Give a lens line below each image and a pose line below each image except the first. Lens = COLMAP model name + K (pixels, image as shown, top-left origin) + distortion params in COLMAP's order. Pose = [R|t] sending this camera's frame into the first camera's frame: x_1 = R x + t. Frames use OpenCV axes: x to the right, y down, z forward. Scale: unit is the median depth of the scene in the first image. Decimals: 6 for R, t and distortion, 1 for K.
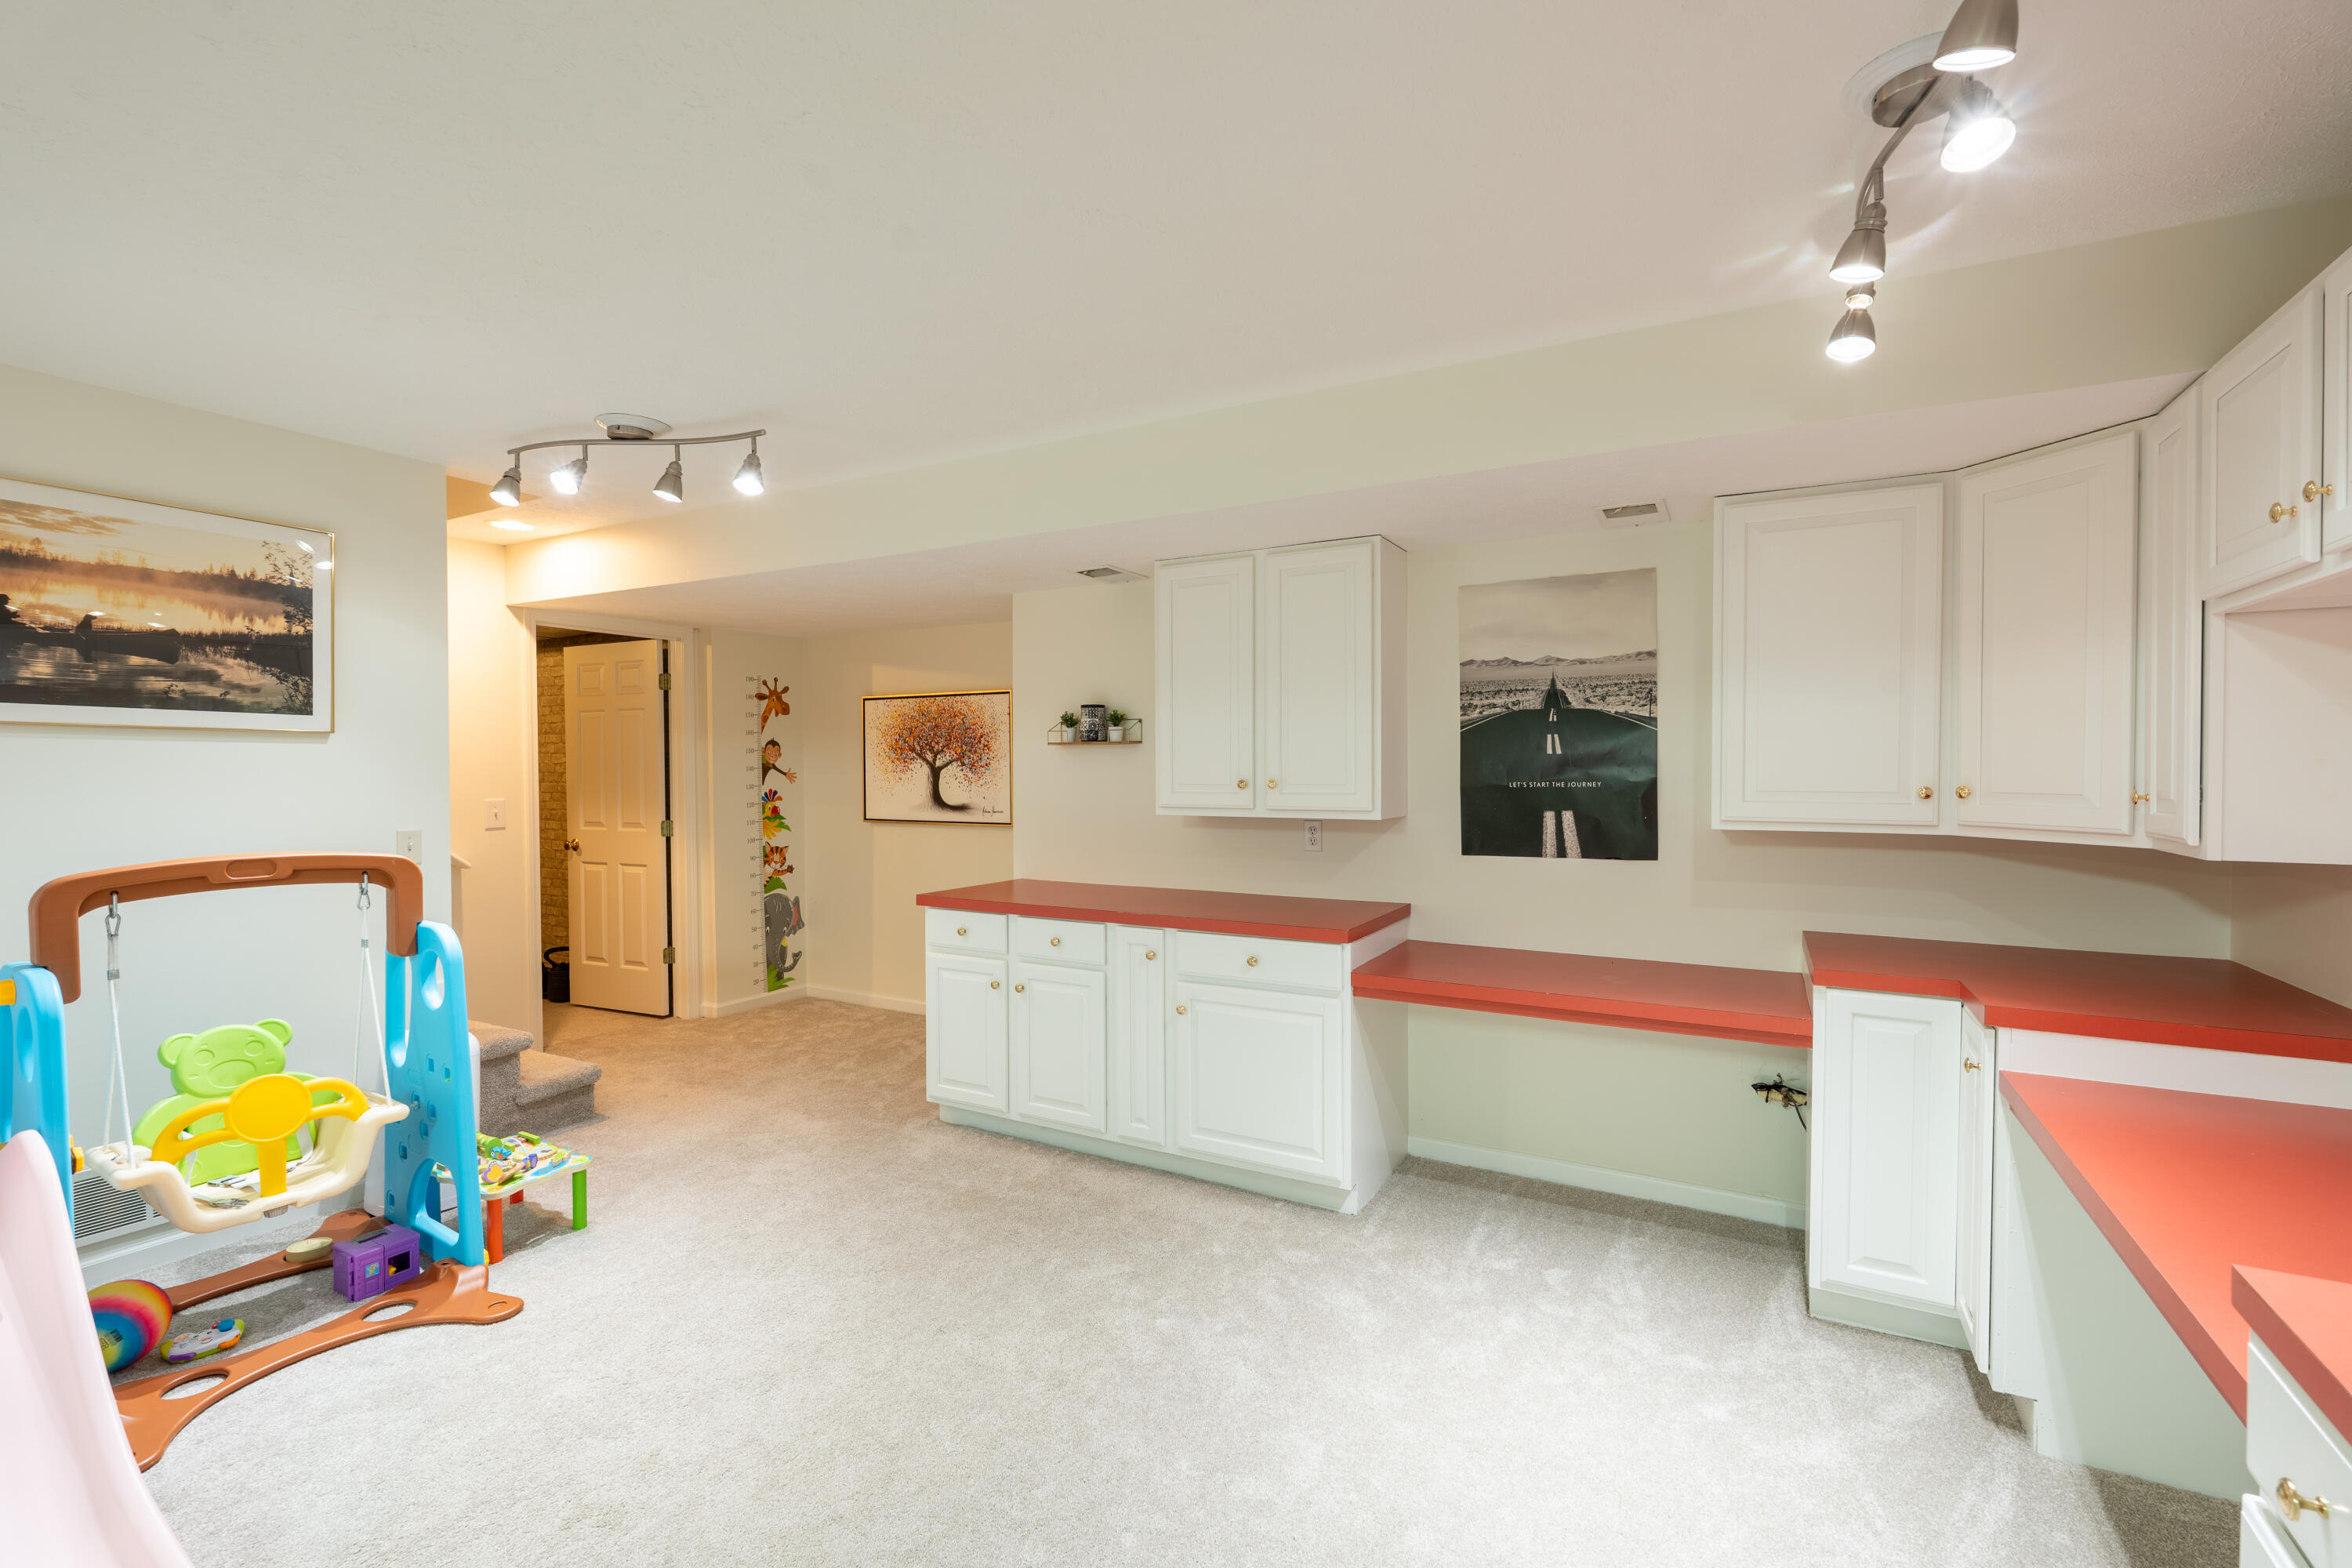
lens RADIAL K [[1023.3, 0, 1176.5], [0, 1023.3, 787.2], [0, 0, 1]] dist [-0.005228, 0.001181]
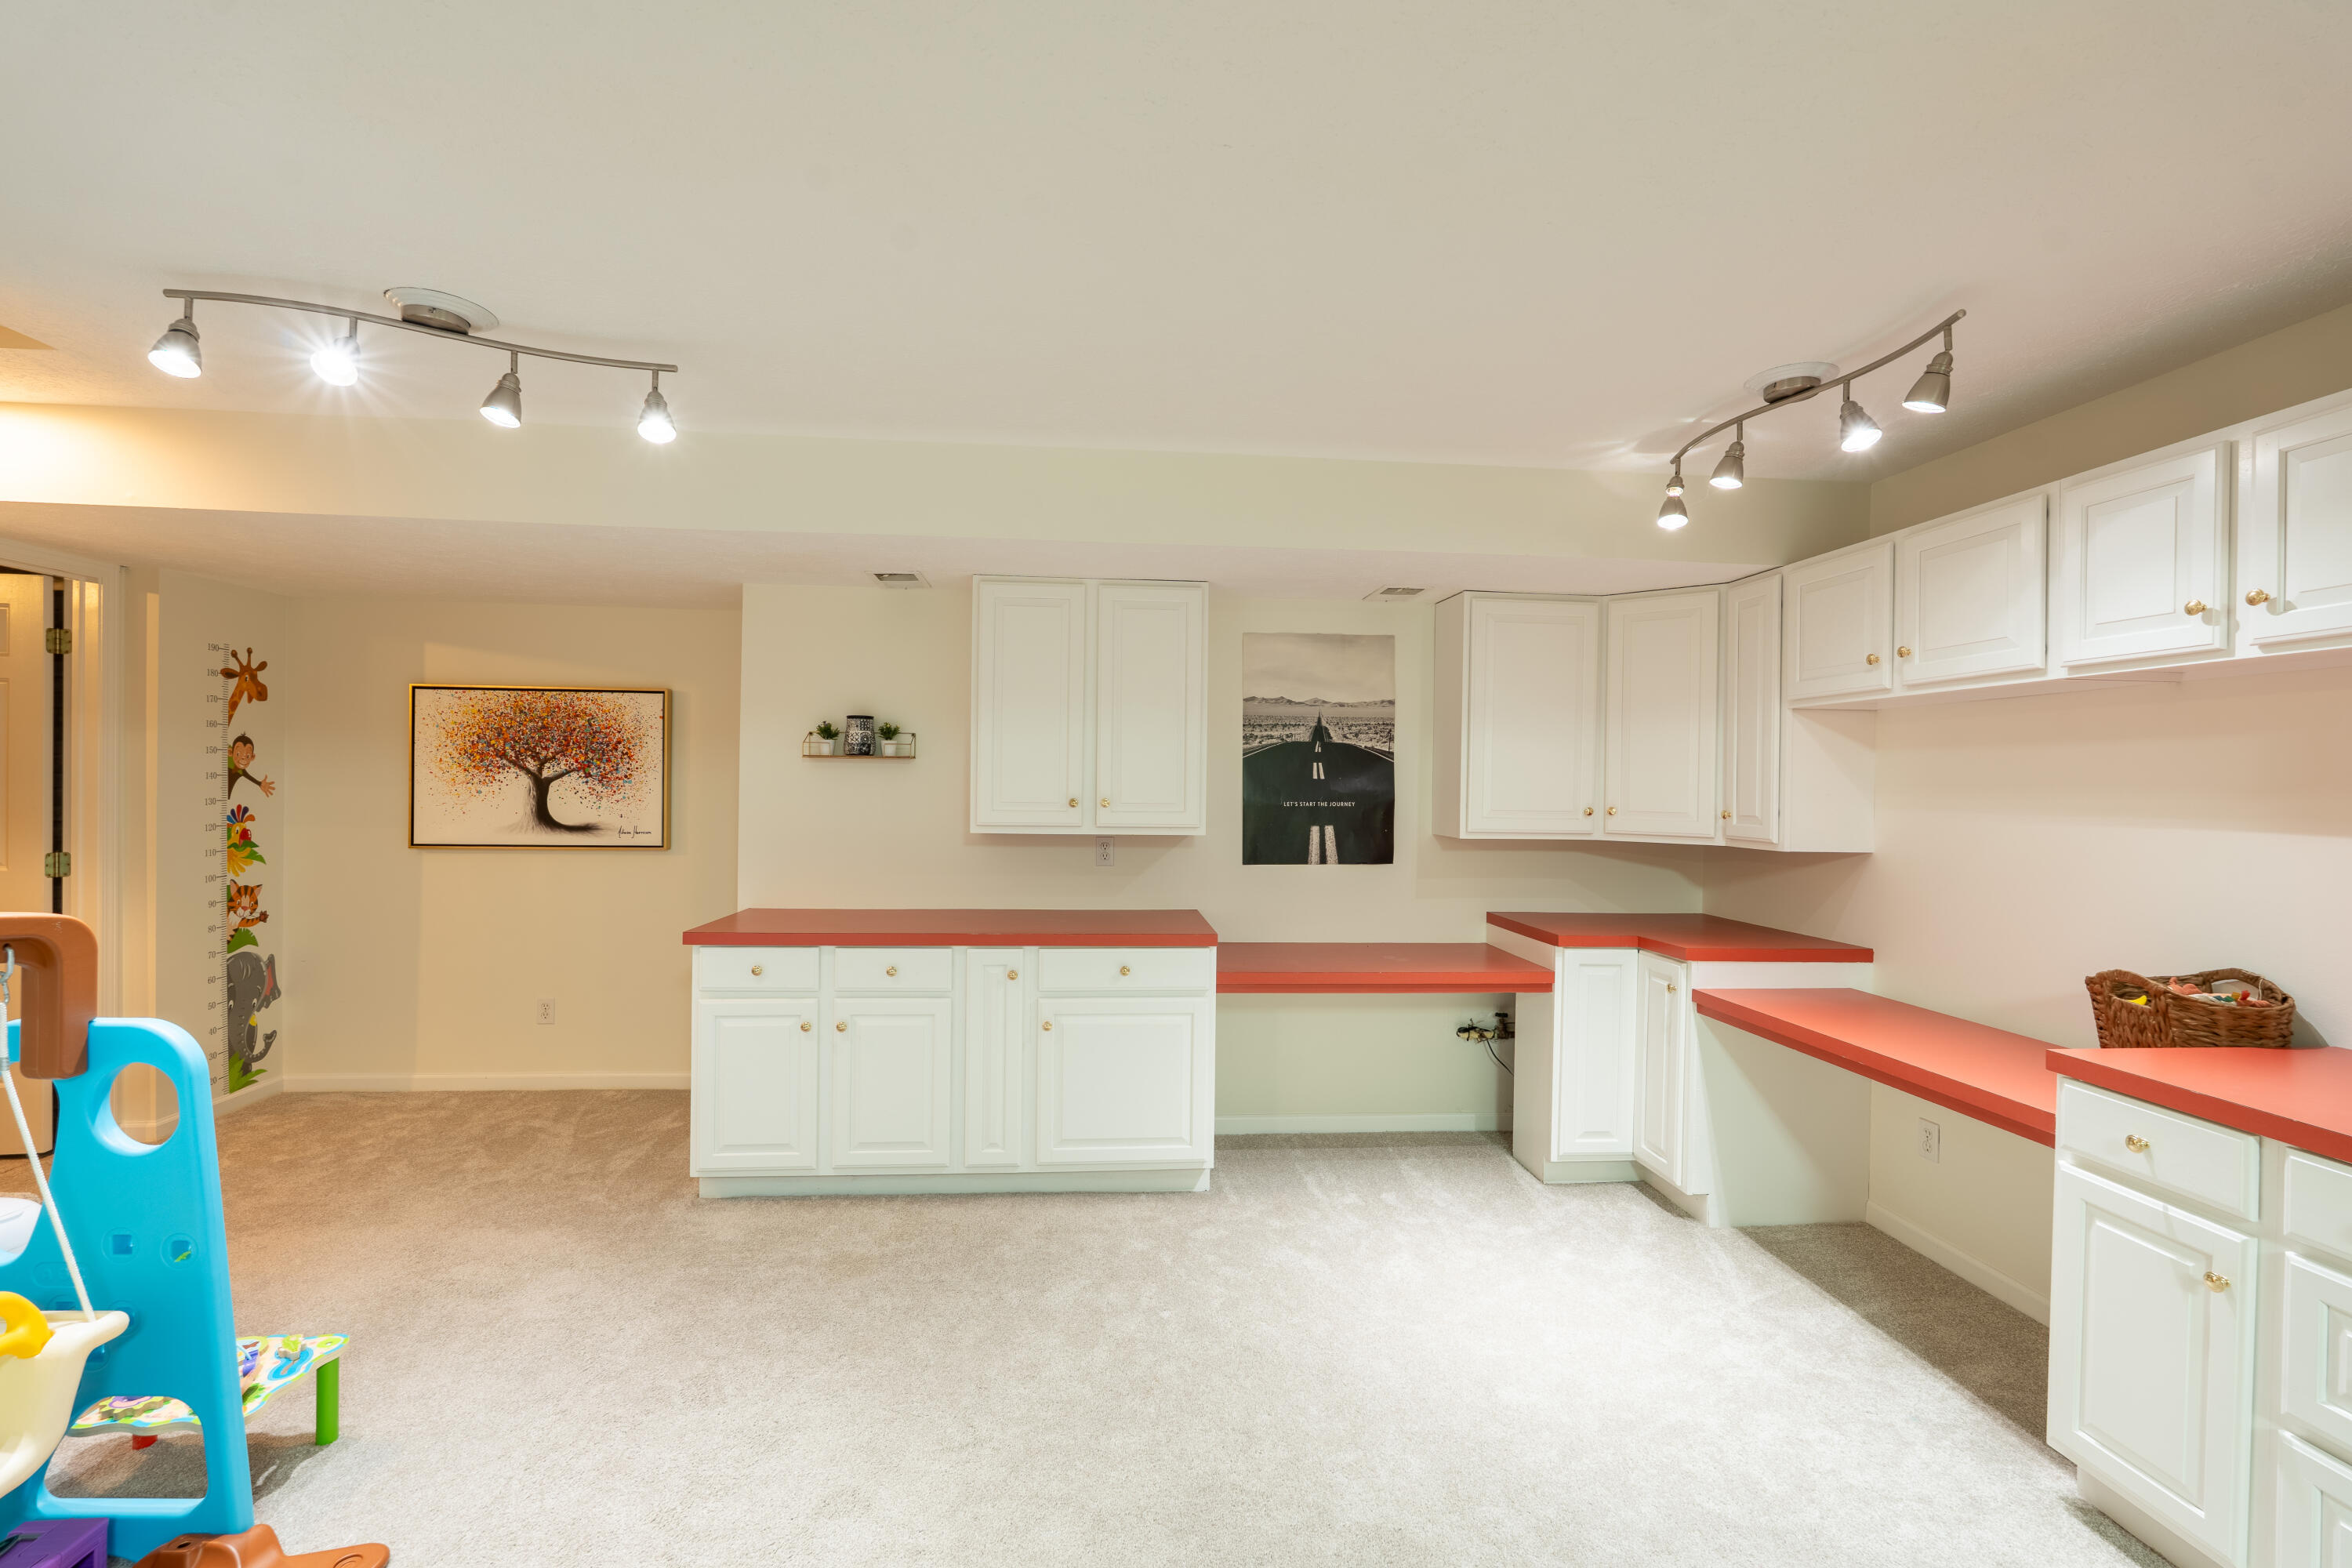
lens RADIAL K [[1023.3, 0, 1172.2], [0, 1023.3, 788.1], [0, 0, 1]] dist [-0.005228, 0.001181]
pose [[0.824660, 0.012157, 0.565499, -0.442445], [-0.003955, 0.999868, -0.015729, -0.001733], [-0.565616, 0.010734, 0.824599, 0.090117]]
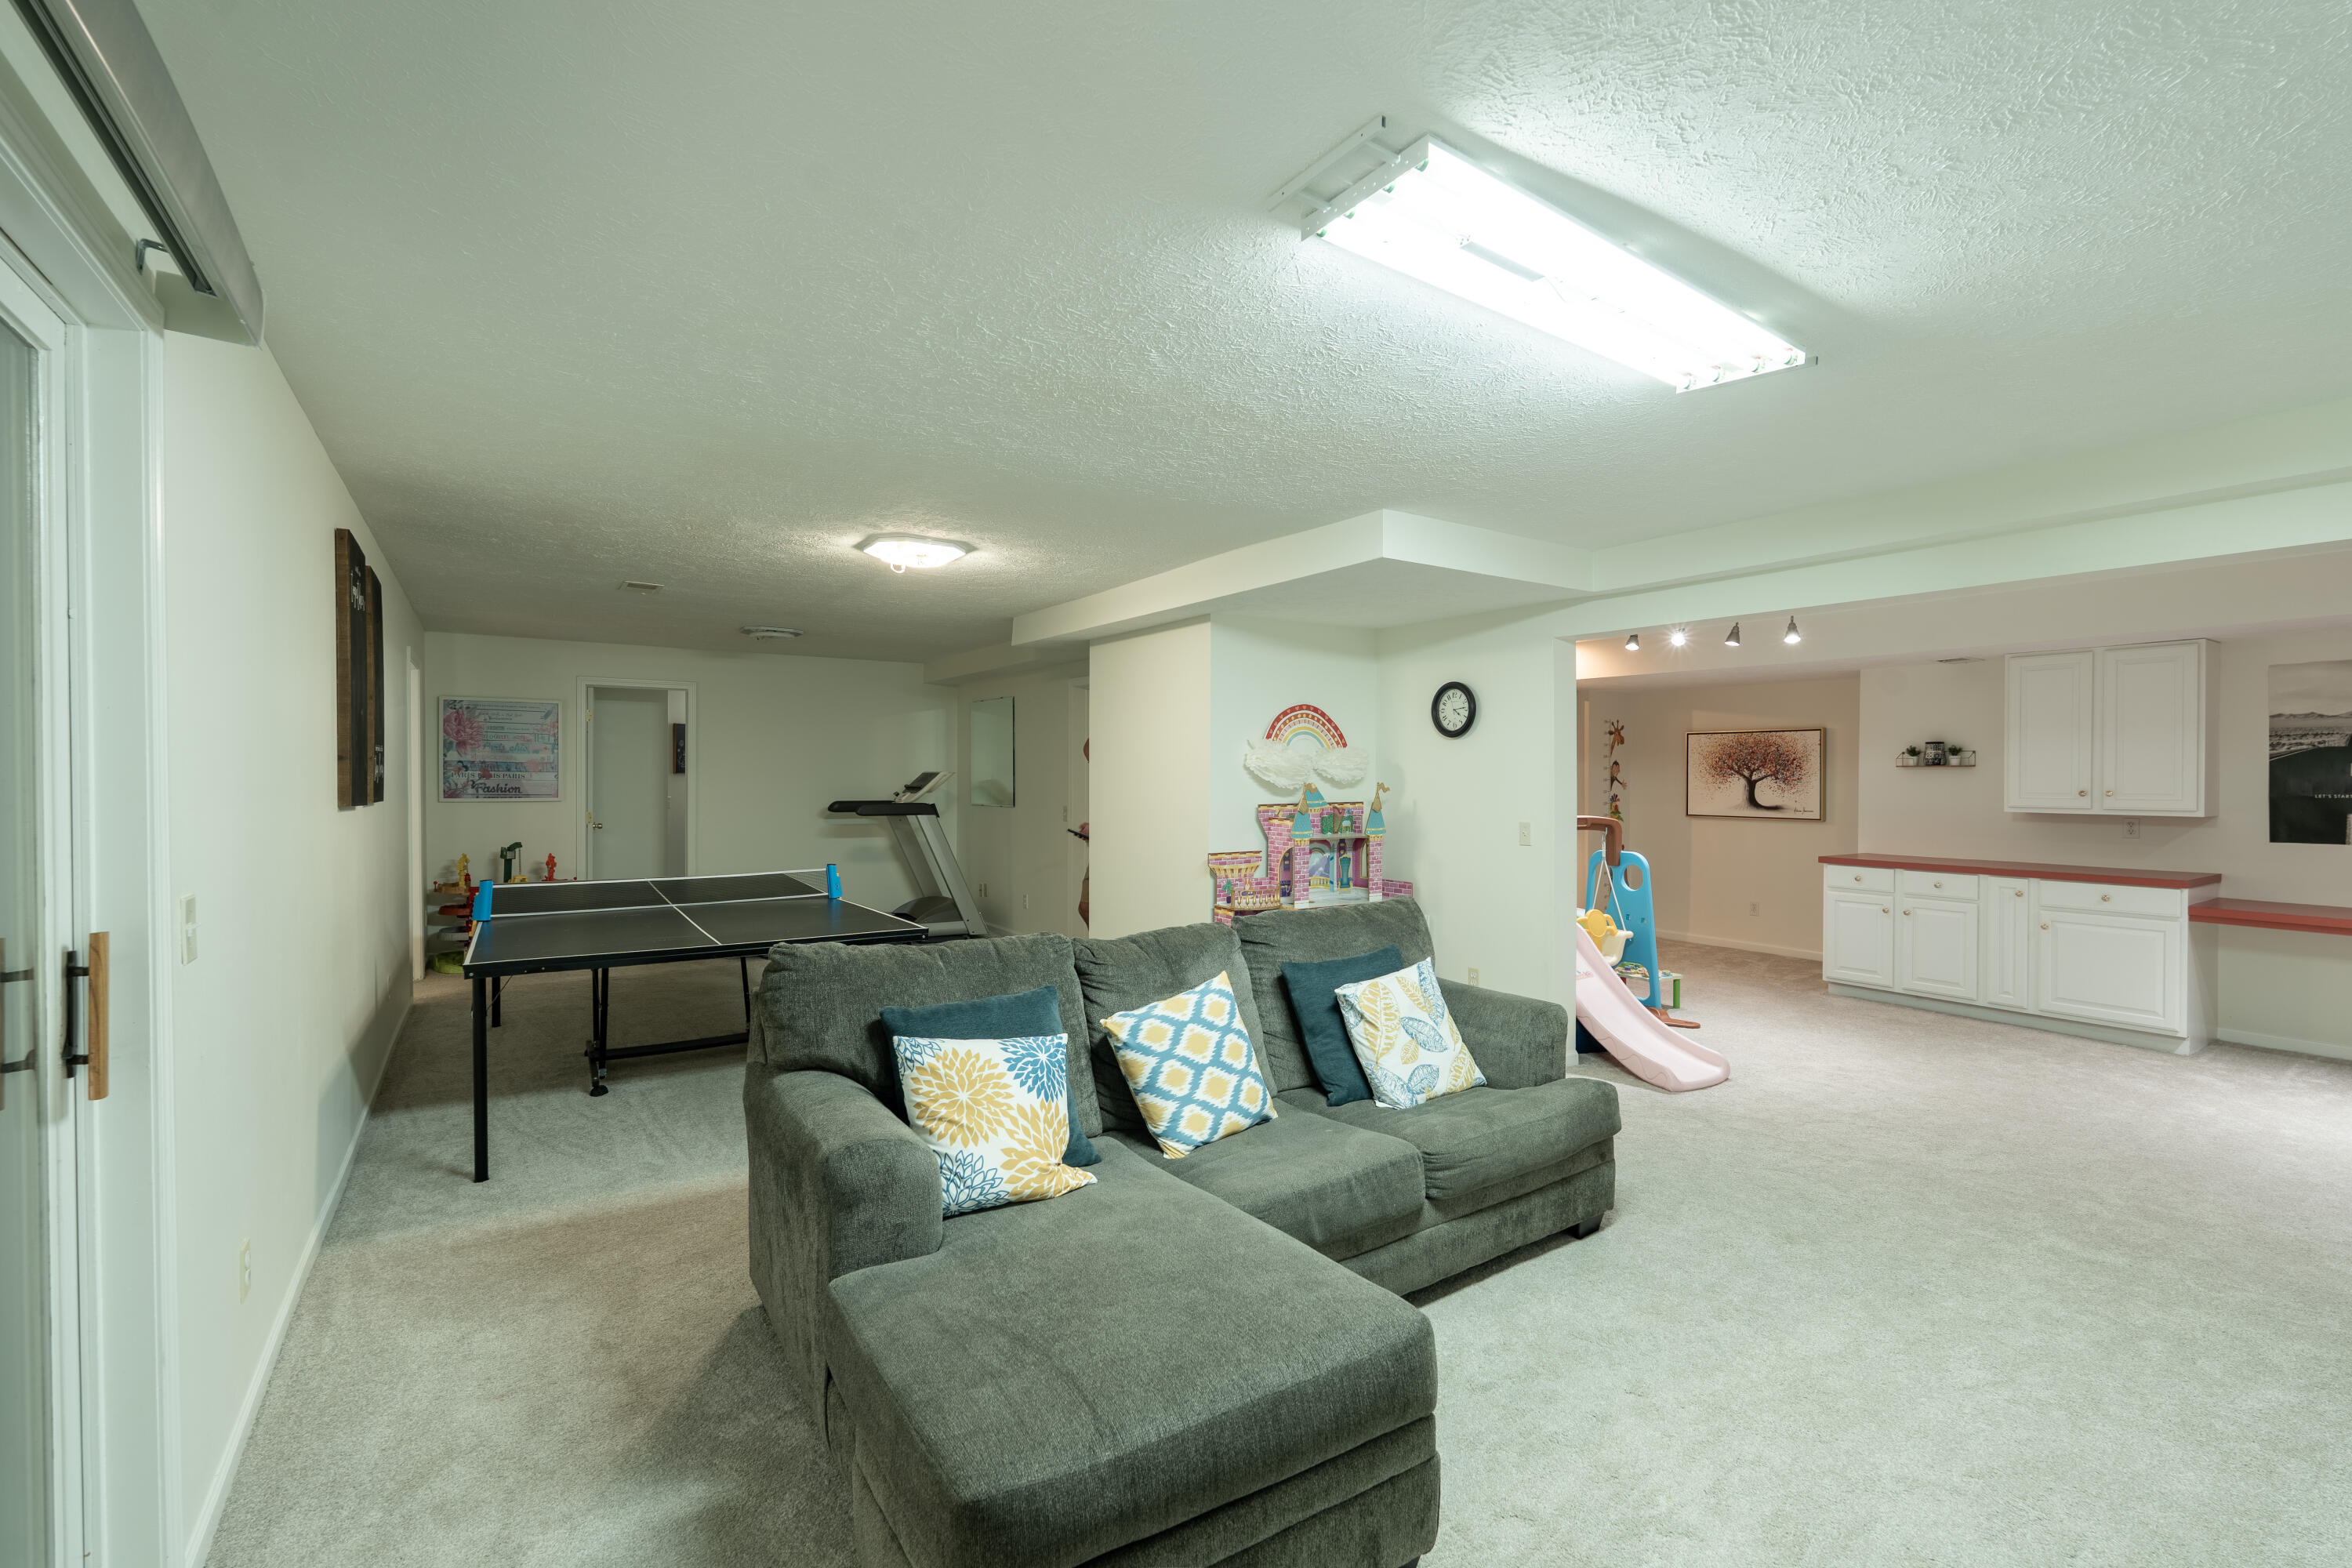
lens RADIAL K [[1023.3, 0, 1177.7], [0, 1023.3, 782.4], [0, 0, 1]] dist [-0.005228, 0.001181]
pose [[0.890886, 0.009919, -0.454119, -0.478795], [-0.016756, 0.999799, -0.011035, 0.021515], [0.453918, 0.017440, 0.890873, -1.082774]]
